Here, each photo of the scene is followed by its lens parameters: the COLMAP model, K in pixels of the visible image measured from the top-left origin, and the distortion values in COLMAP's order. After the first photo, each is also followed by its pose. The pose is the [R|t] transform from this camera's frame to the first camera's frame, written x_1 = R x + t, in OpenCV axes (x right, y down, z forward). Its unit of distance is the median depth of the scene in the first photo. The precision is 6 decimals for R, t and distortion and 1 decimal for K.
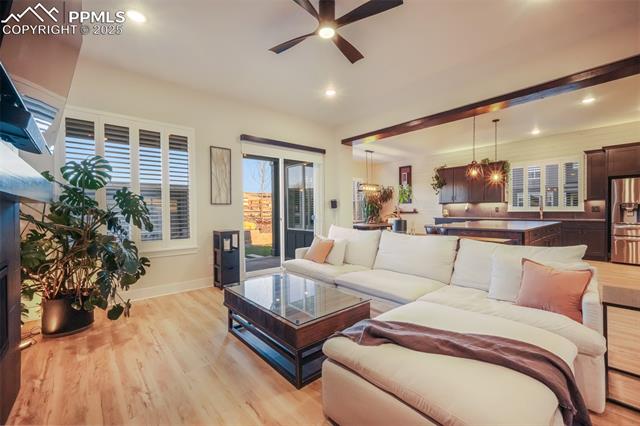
lens RADIAL K [[275.6, 0, 320.0], [0, 275.6, 213.0], [0, 0, 1]] dist [0.023683, 0.000612]
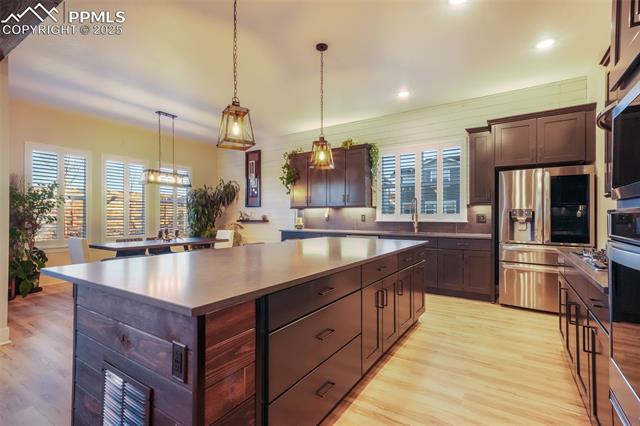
lens RADIAL K [[305.2, 0, 320.0], [0, 305.2, 213.0], [0, 0, 1]] dist [-0.021583, -0.000356]
pose [[0.964196, 0.014076, 0.264817, 0.414001], [-0.007644, 0.999651, -0.025303, -0.006479], [-0.265080, 0.022373, 0.963967, 0.402916]]
